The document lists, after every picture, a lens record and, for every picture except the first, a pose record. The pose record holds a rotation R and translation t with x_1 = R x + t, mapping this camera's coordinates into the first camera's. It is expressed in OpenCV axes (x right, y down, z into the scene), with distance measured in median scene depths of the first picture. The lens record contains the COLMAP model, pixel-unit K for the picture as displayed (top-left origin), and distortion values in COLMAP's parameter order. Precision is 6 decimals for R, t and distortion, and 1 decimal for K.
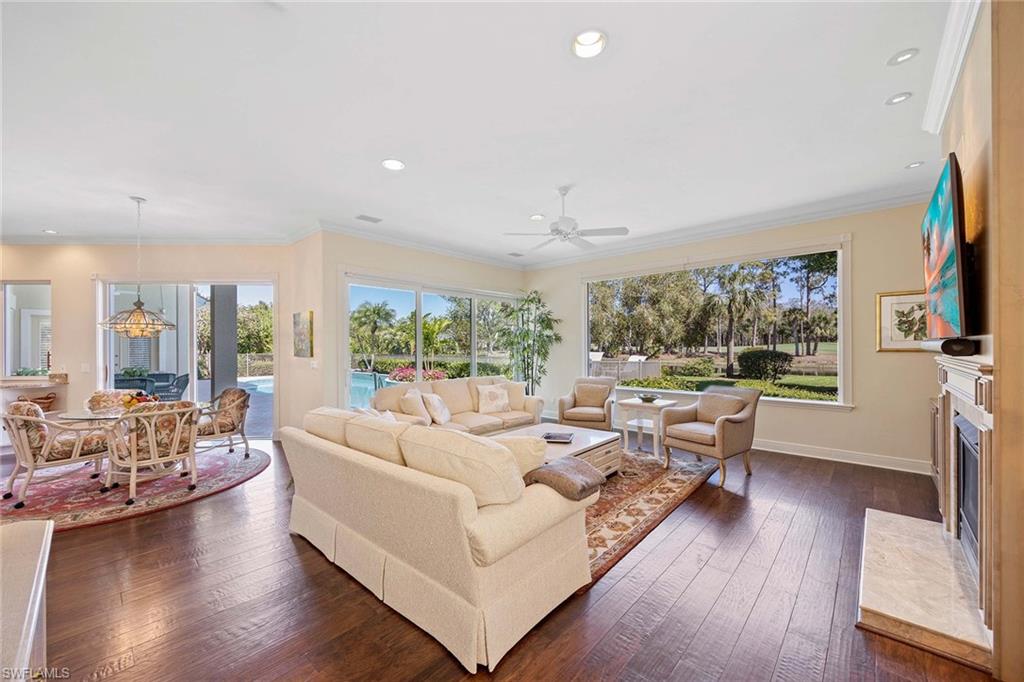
lens RADIAL K [[386.4, 0, 513.8], [0, 386.4, 341.1], [0, 0, 1]] dist [-0.001742, -0.000070]
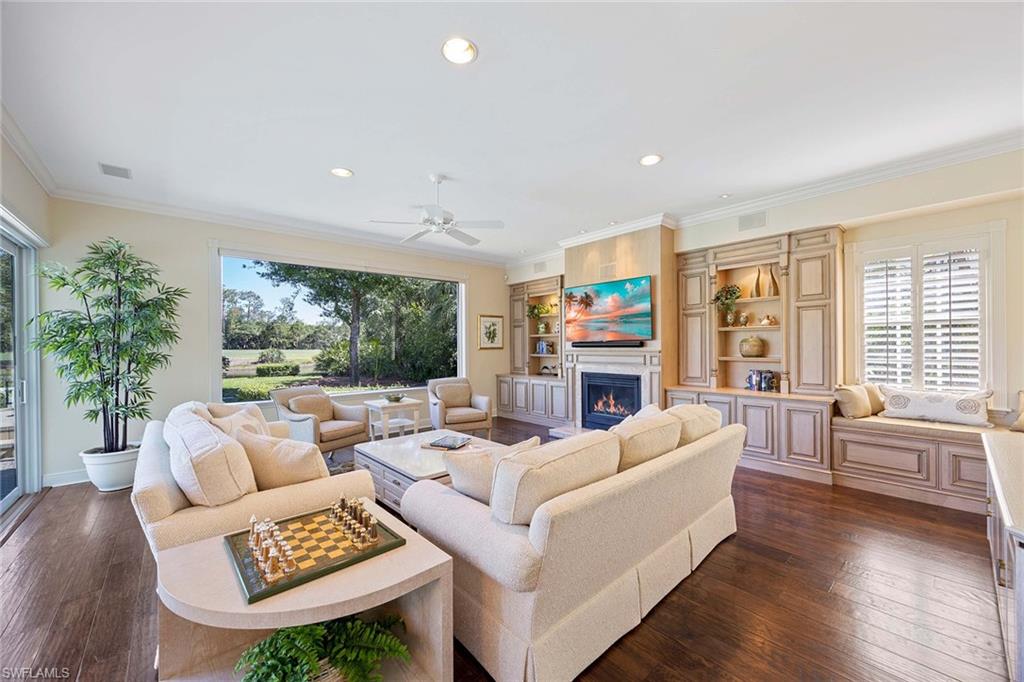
lens RADIAL K [[389.7, 0, 512.6], [0, 389.7, 345.8], [0, 0, 1]] dist [-0.000239, 0.000073]
pose [[0.110325, 0.000308, 0.993896, -0.765522], [-0.005214, 0.999986, 0.000269, 0.011541], [-0.993882, -0.005212, 0.110325, 0.704854]]
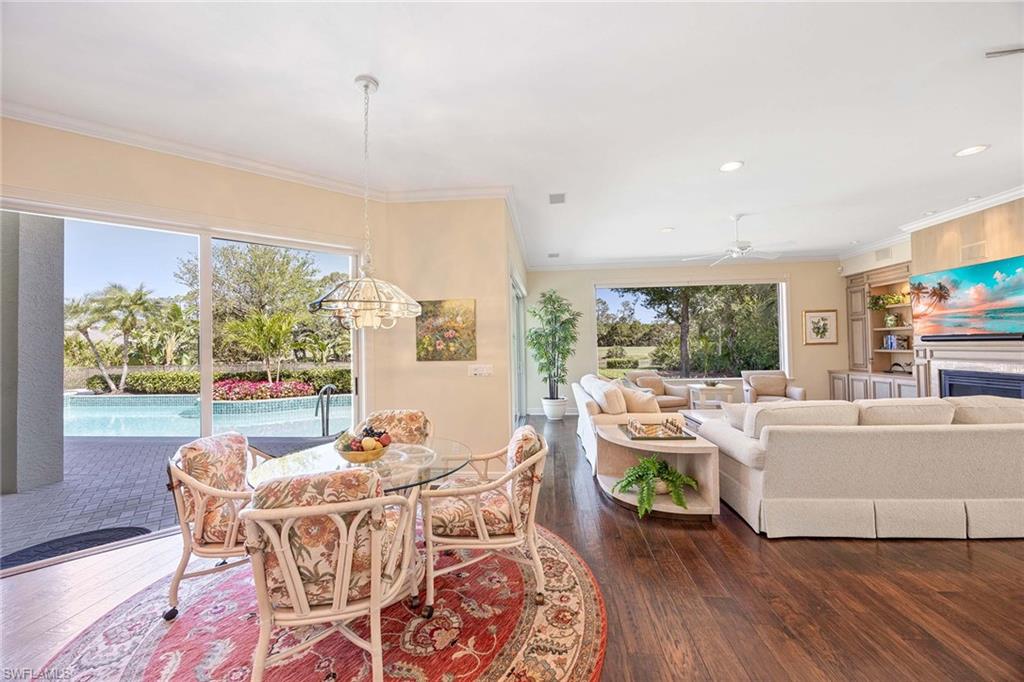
lens RADIAL K [[386.4, 0, 513.8], [0, 386.4, 341.1], [0, 0, 1]] dist [-0.001742, -0.000070]
pose [[0.795527, -0.004423, 0.605901, -1.168626], [0.009979, 0.999933, -0.005802, 0.008422], [-0.605835, 0.010662, 0.795519, 0.446065]]
